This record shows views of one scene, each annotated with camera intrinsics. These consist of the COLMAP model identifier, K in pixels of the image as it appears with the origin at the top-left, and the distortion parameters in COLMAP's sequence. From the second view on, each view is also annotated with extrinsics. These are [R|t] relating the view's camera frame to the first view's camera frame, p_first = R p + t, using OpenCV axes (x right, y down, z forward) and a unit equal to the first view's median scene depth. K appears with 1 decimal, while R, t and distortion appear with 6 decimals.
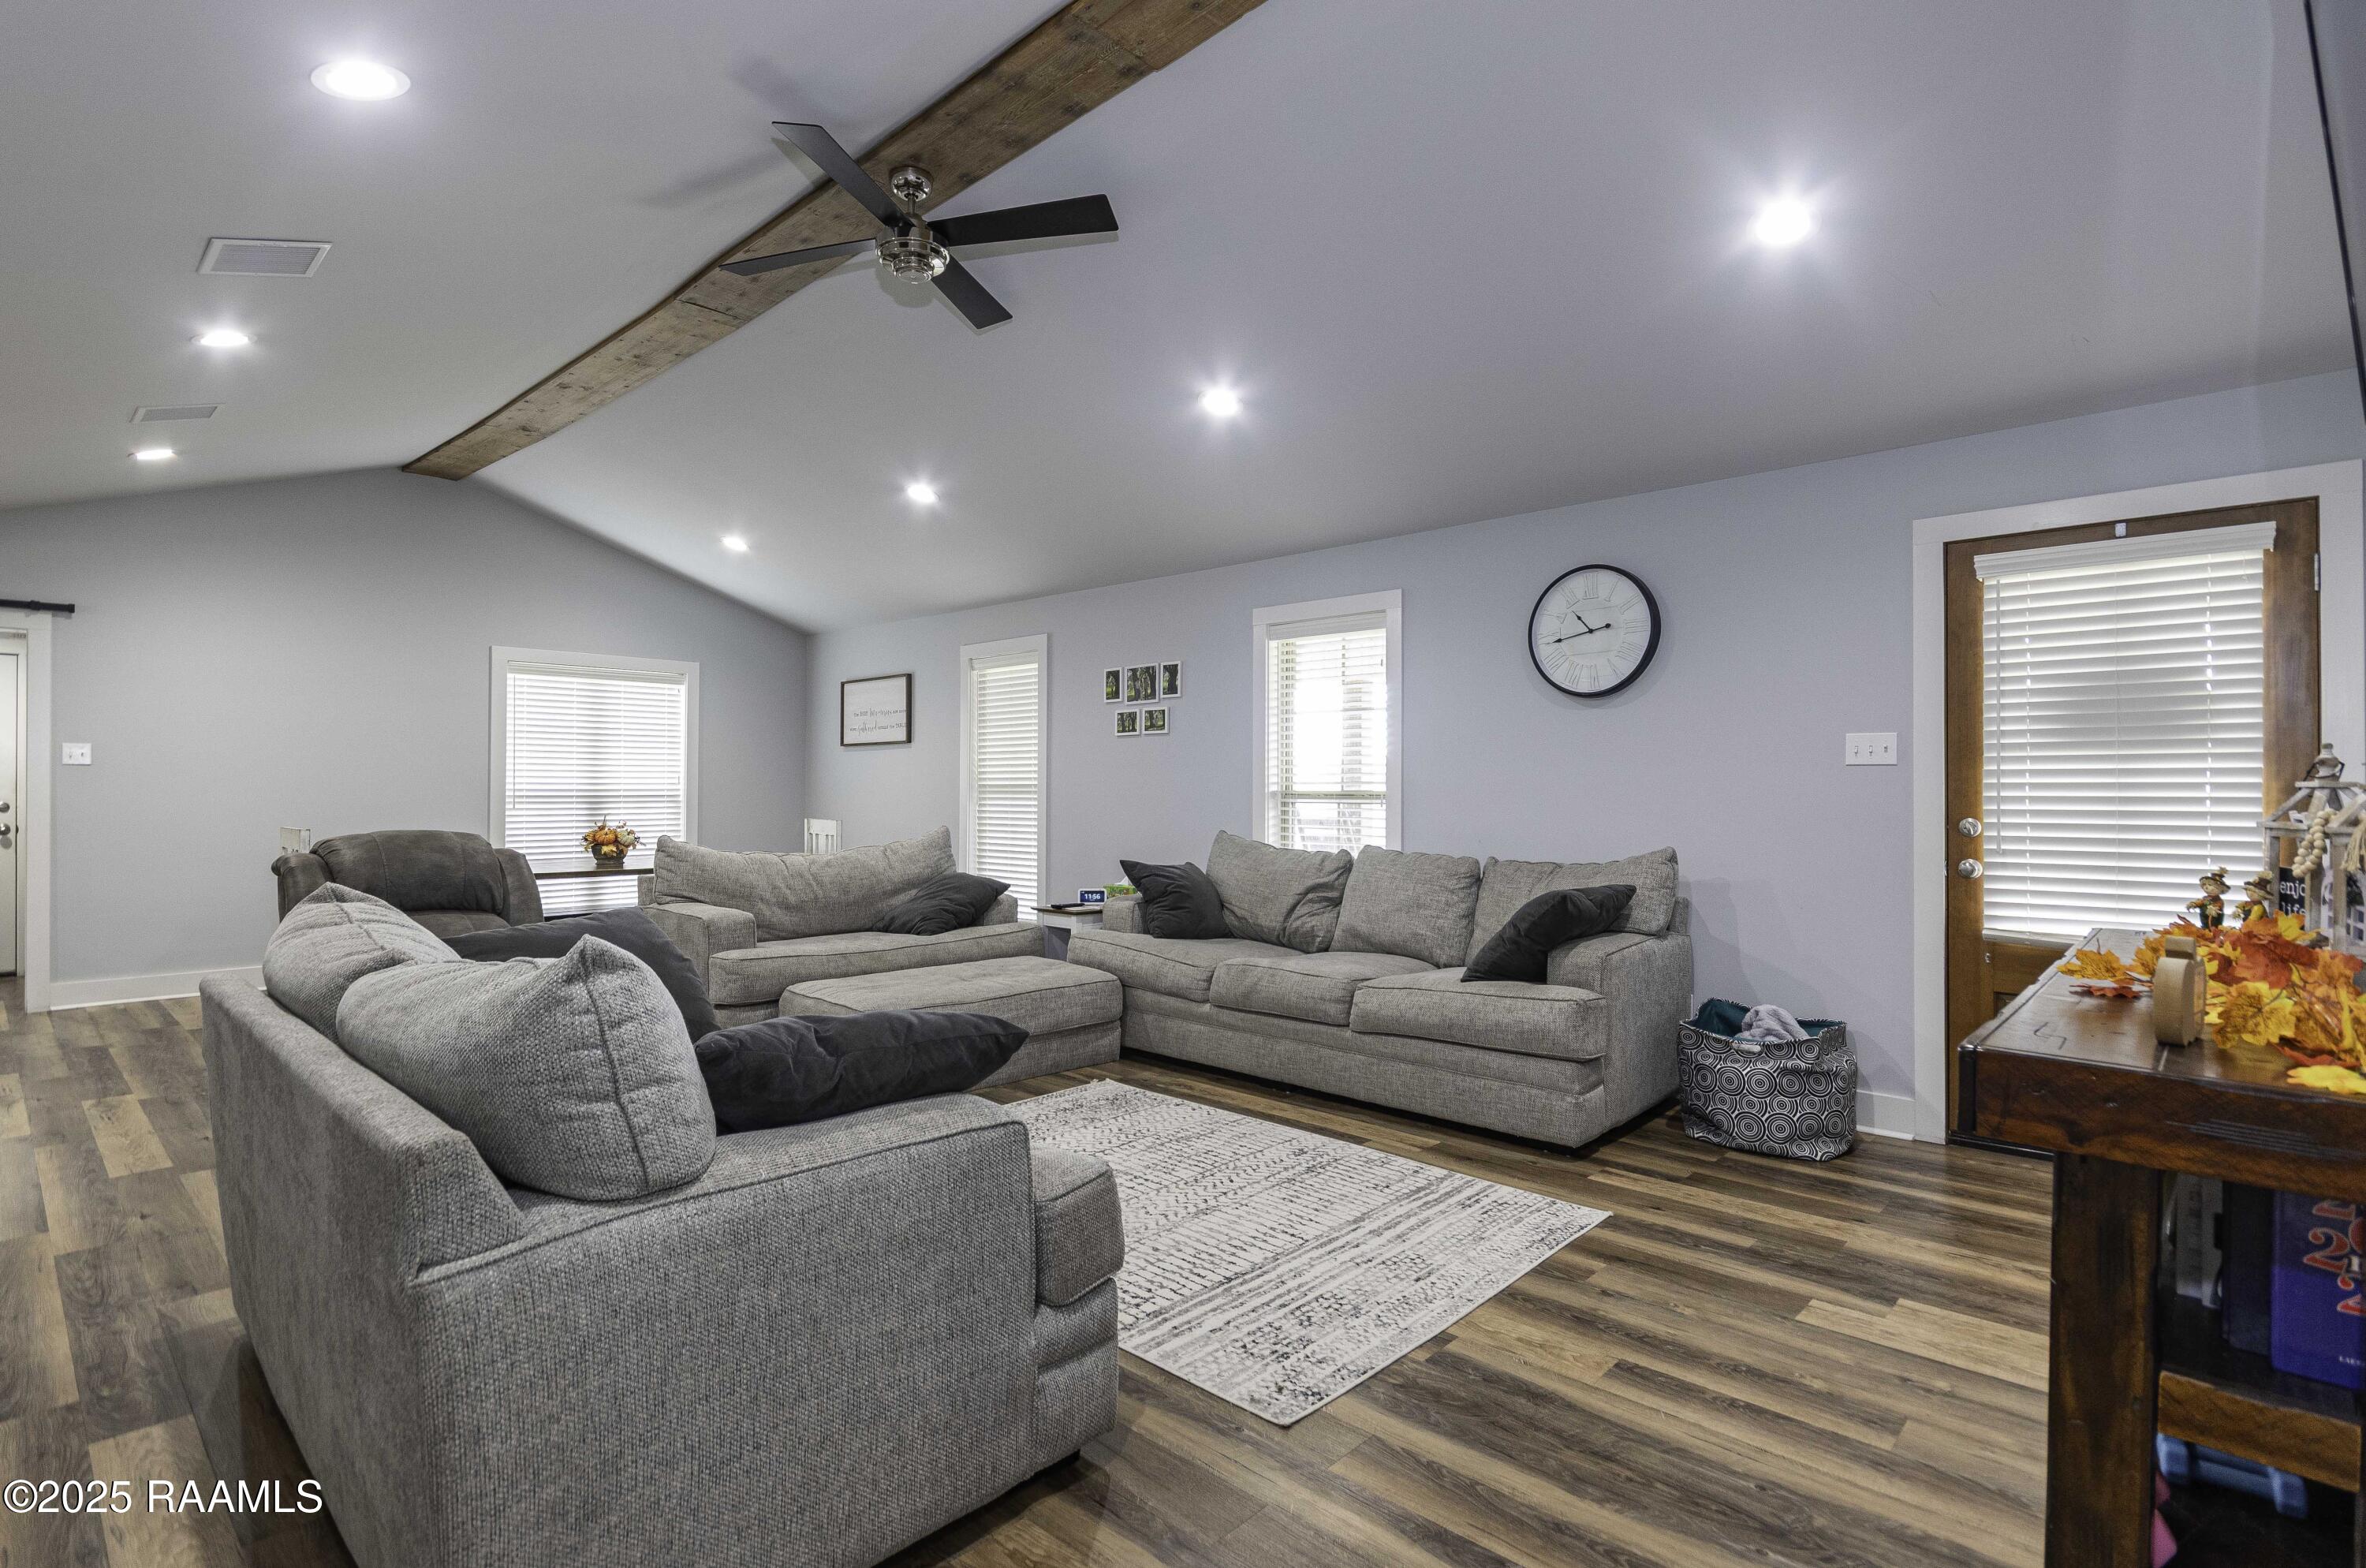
lens RADIAL K [[1162.7, 0, 1191.7], [0, 1162.7, 783.0], [0, 0, 1]] dist [0.002607, -0.004553]
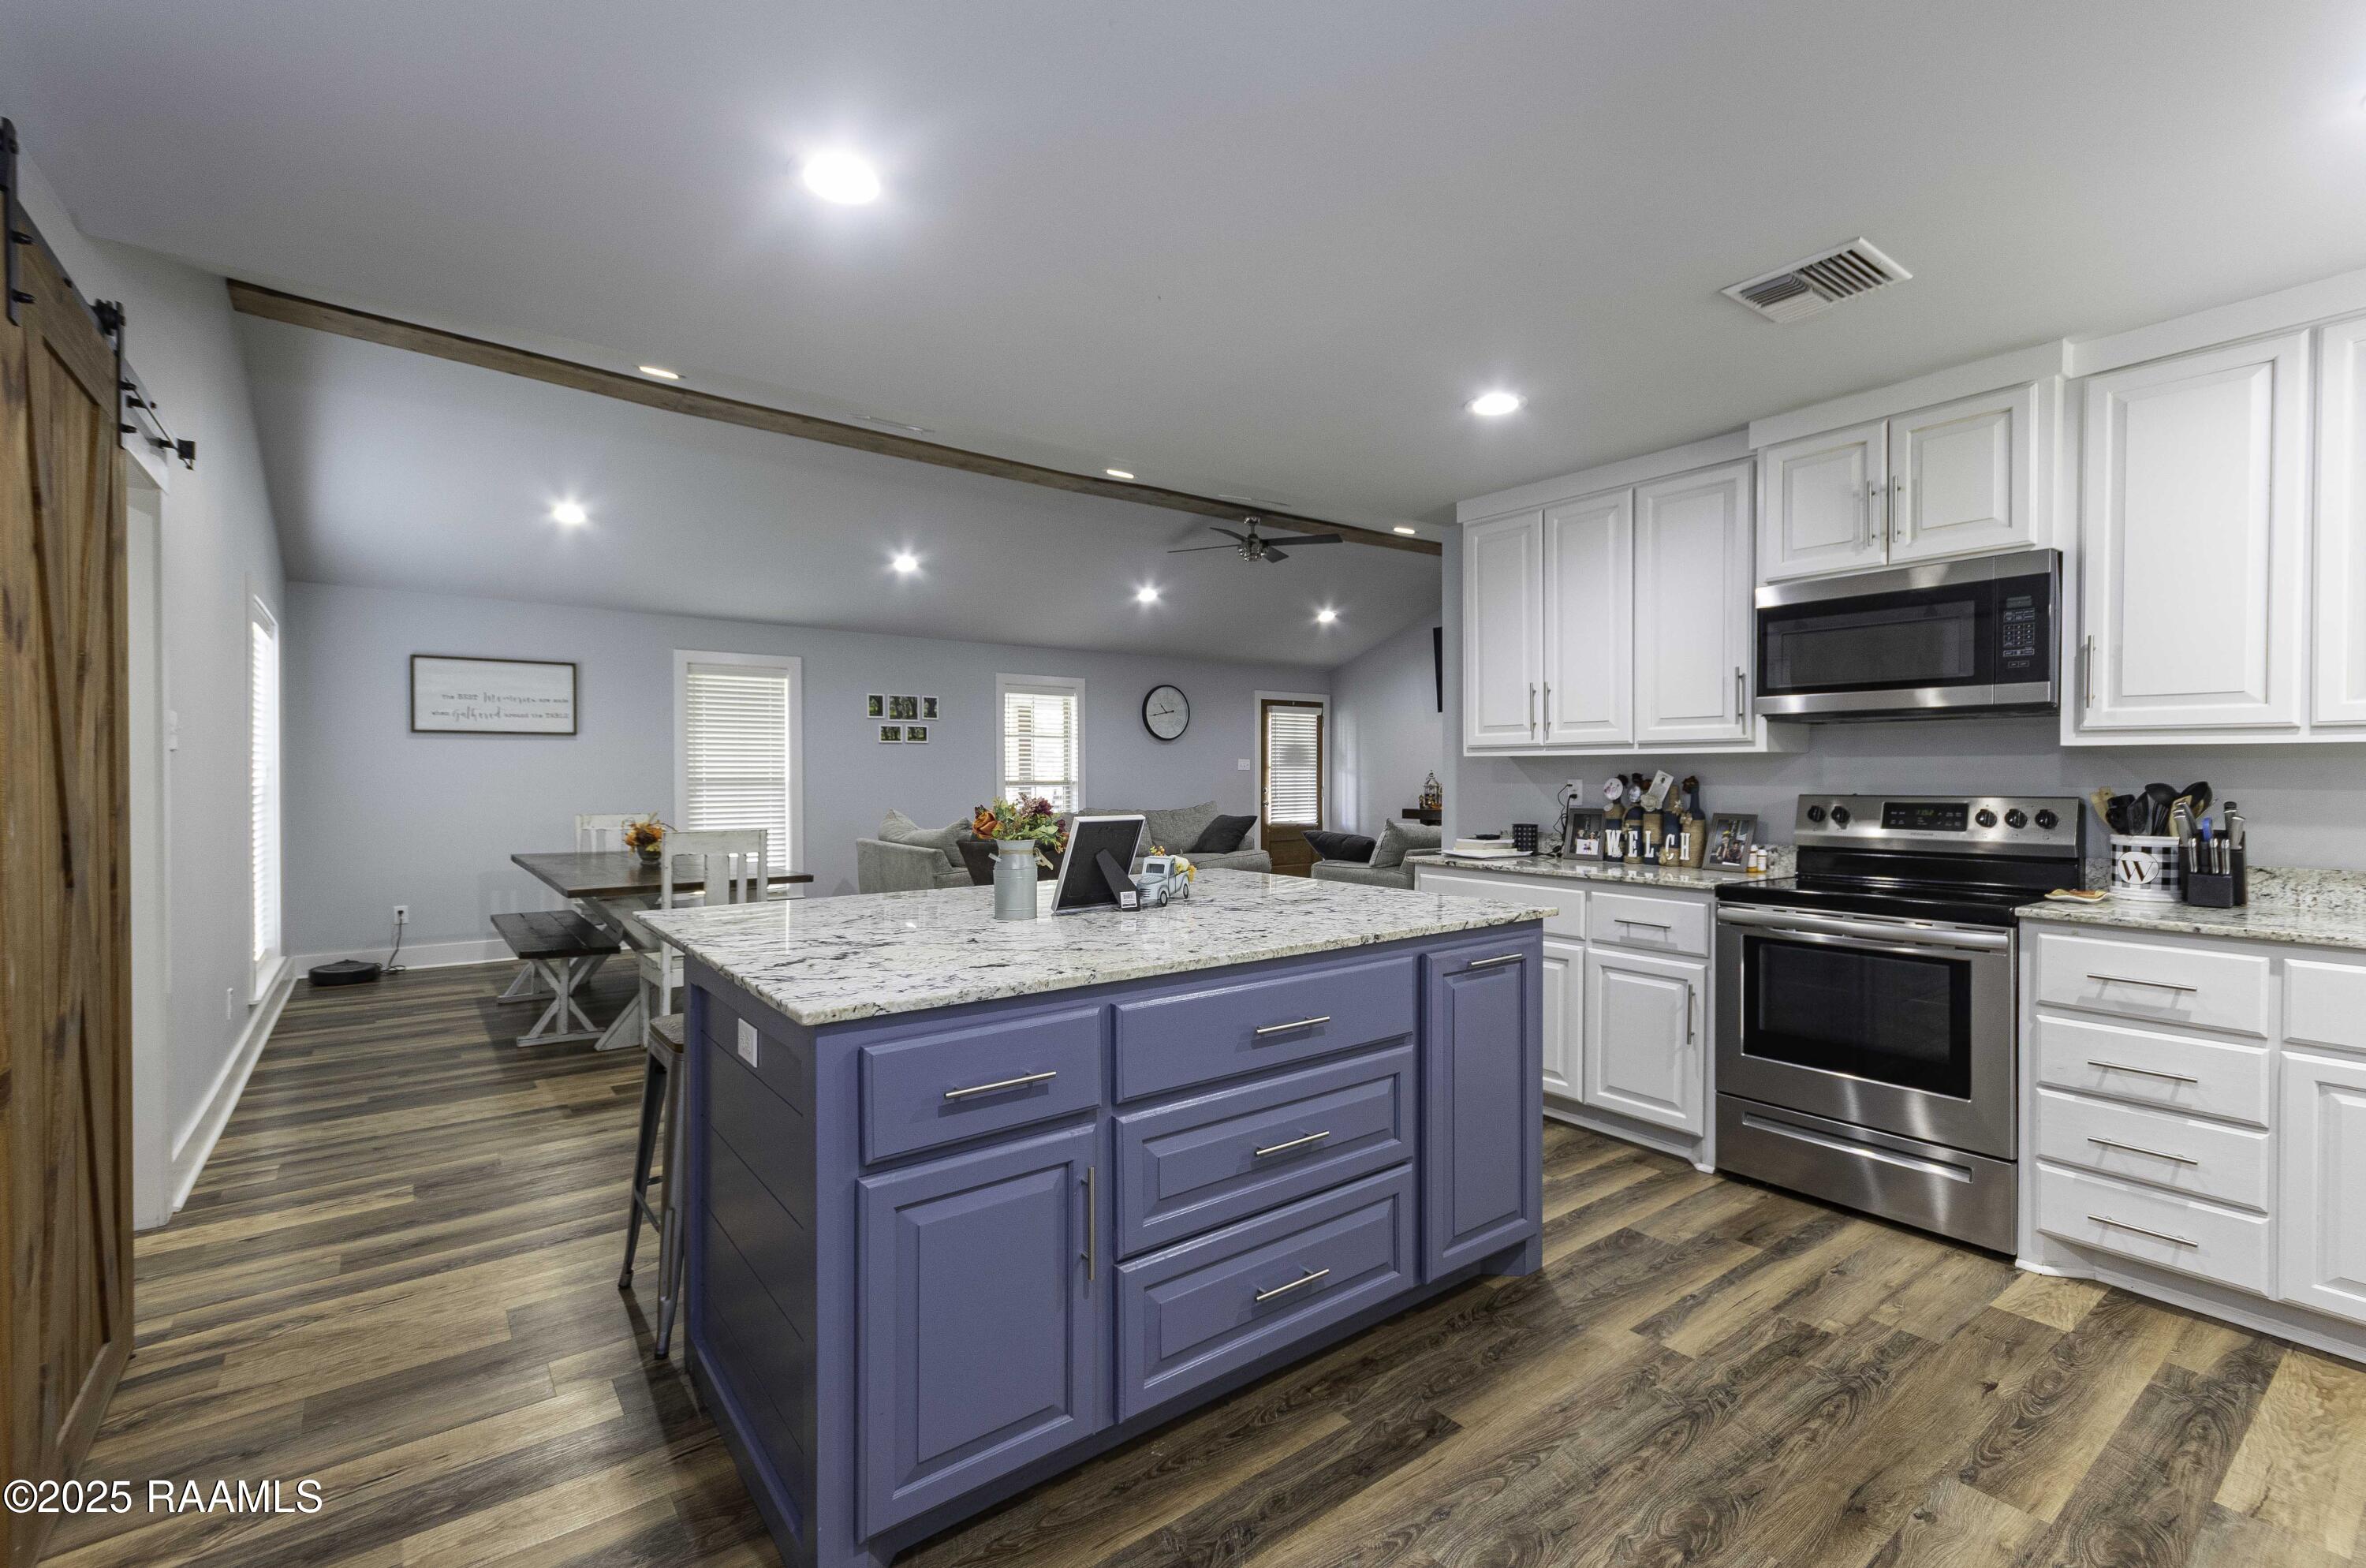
lens RADIAL K [[1043.8, 0, 1210.5], [0, 1043.8, 778.0], [0, 0, 1]] dist [0.005436, -0.000538]
pose [[0.148604, -0.003676, 0.988890, -1.736793], [-0.004021, 0.999983, 0.004322, -0.006181], [-0.988889, -0.004619, 0.148587, 0.572811]]
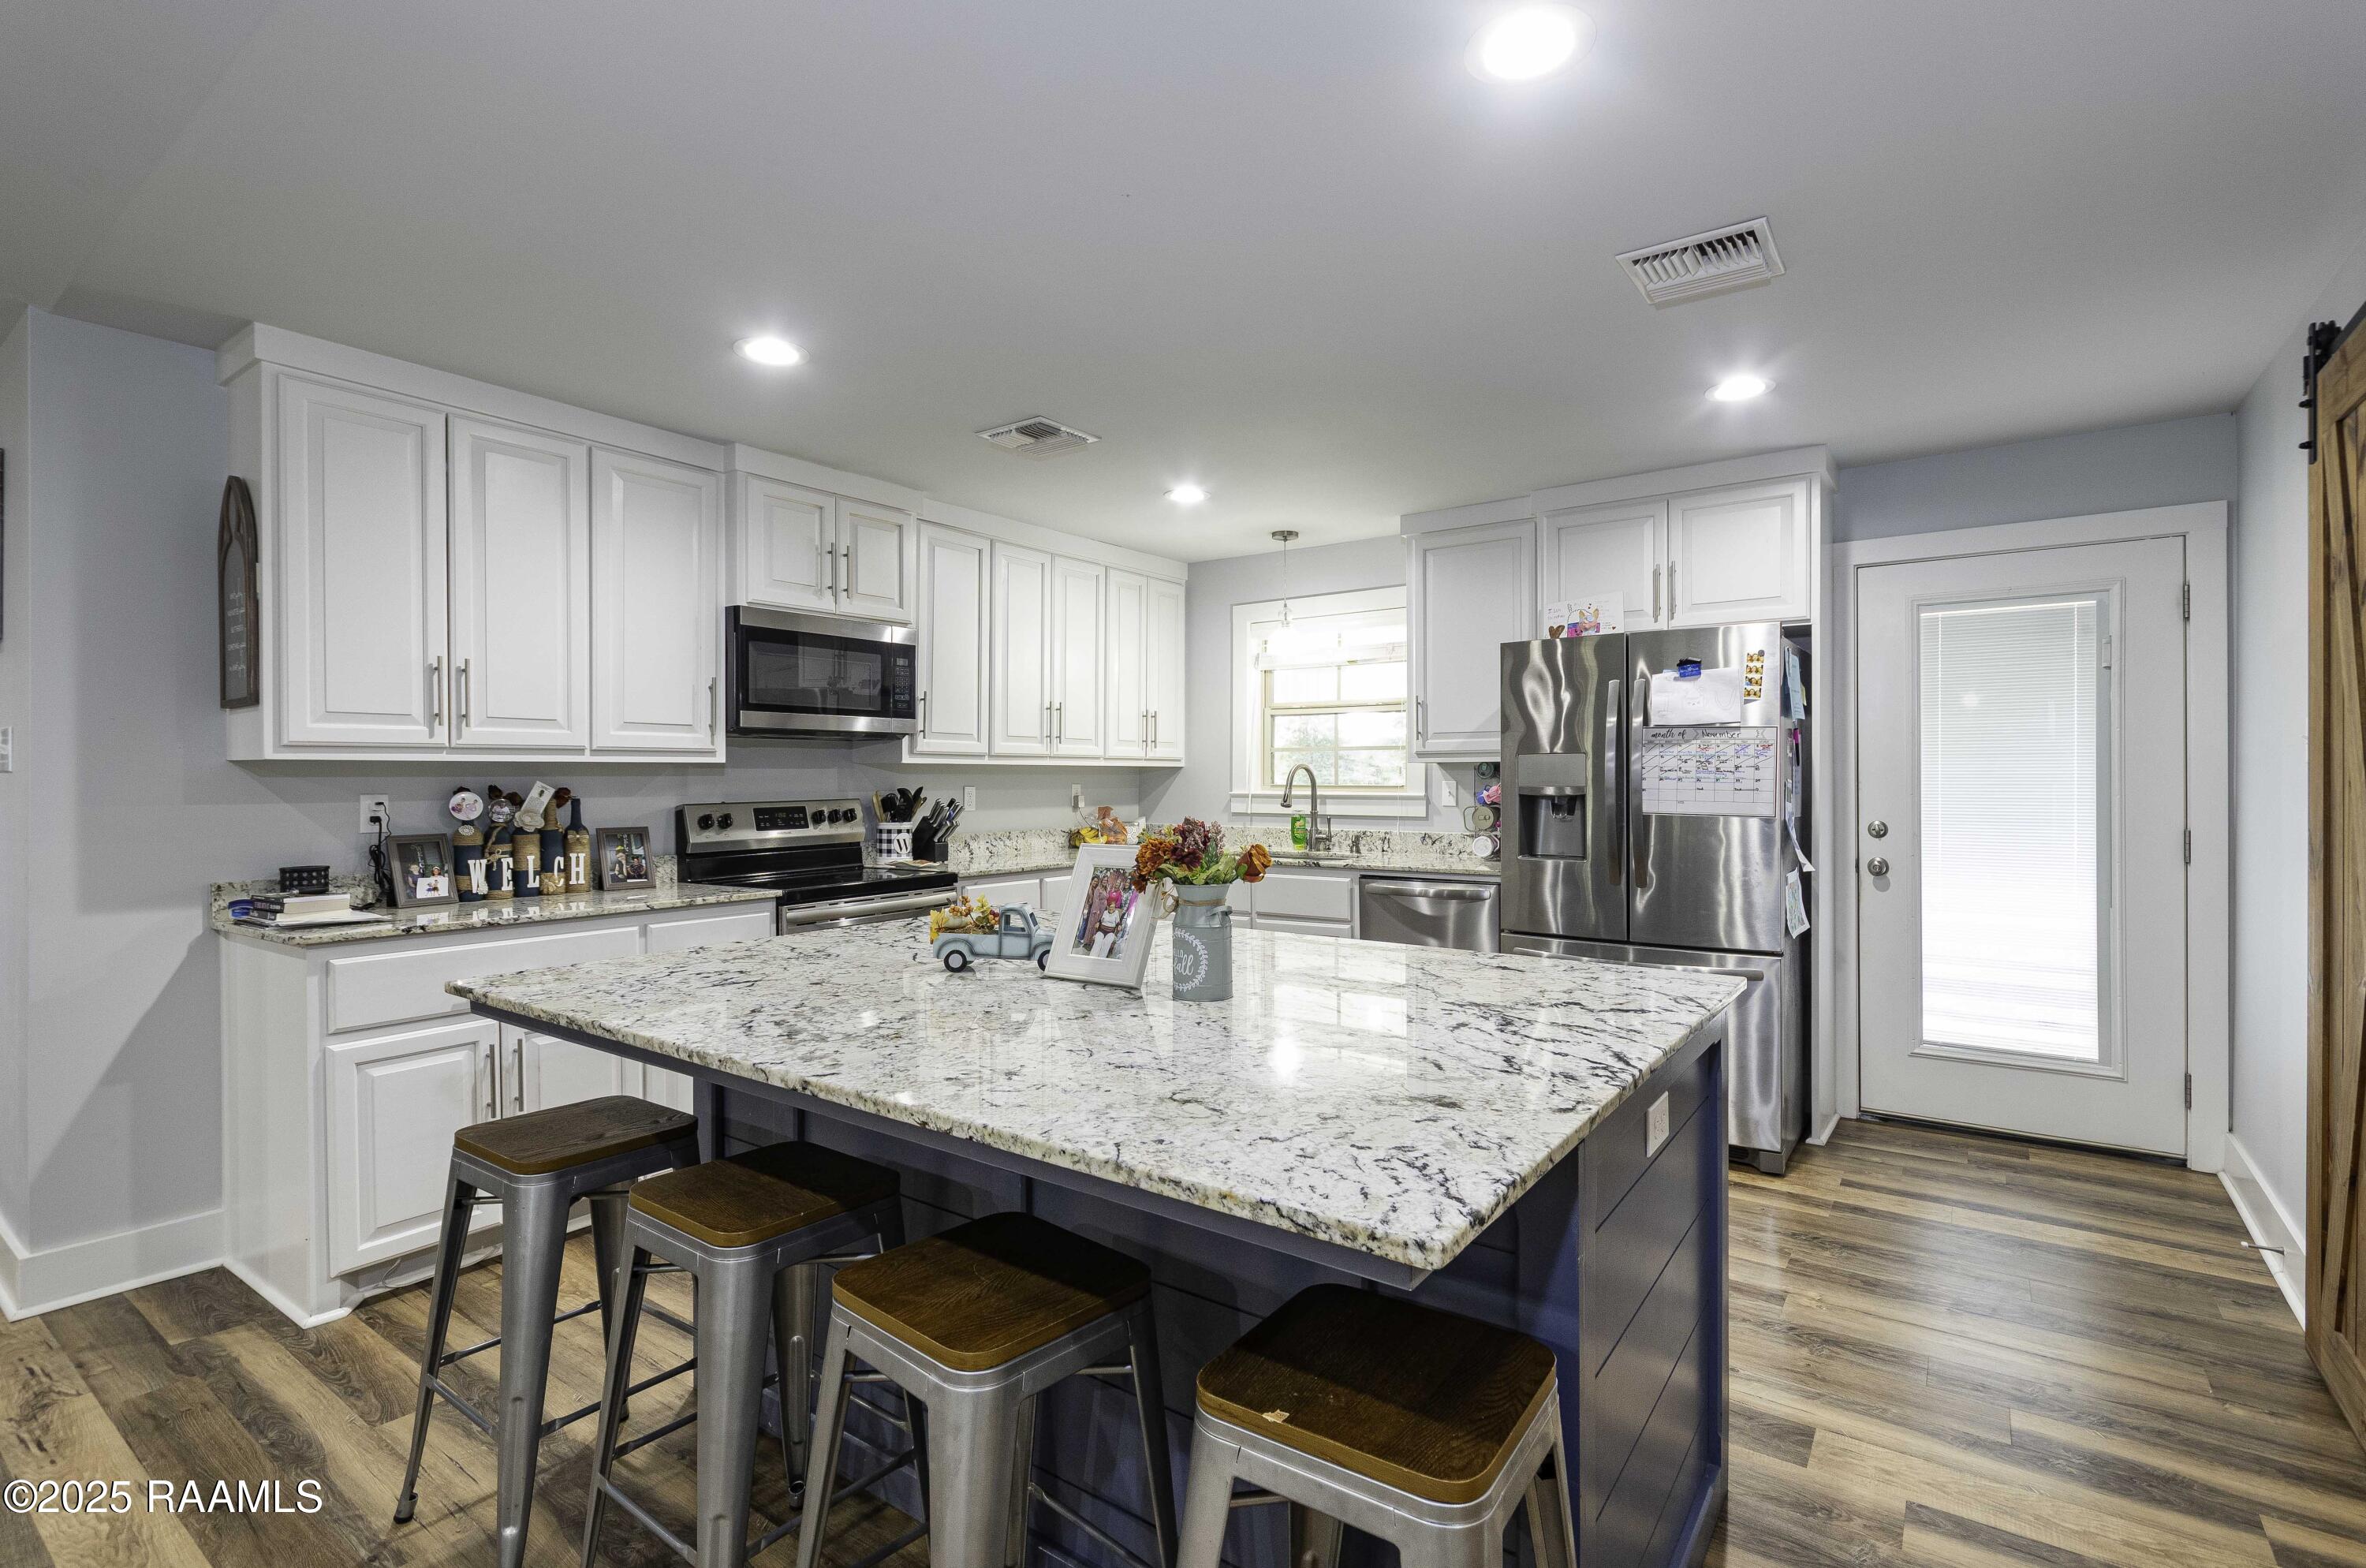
lens RADIAL K [[1095.0, 0, 1208.4], [0, 1095.0, 769.1], [0, 0, 1]] dist [-0.000583, -0.002087]
pose [[-0.991194, 0.003341, -0.132377, -1.205961], [0.004295, 0.999967, -0.006917, -0.011281], [0.132349, -0.007425, -0.991175, 1.113251]]
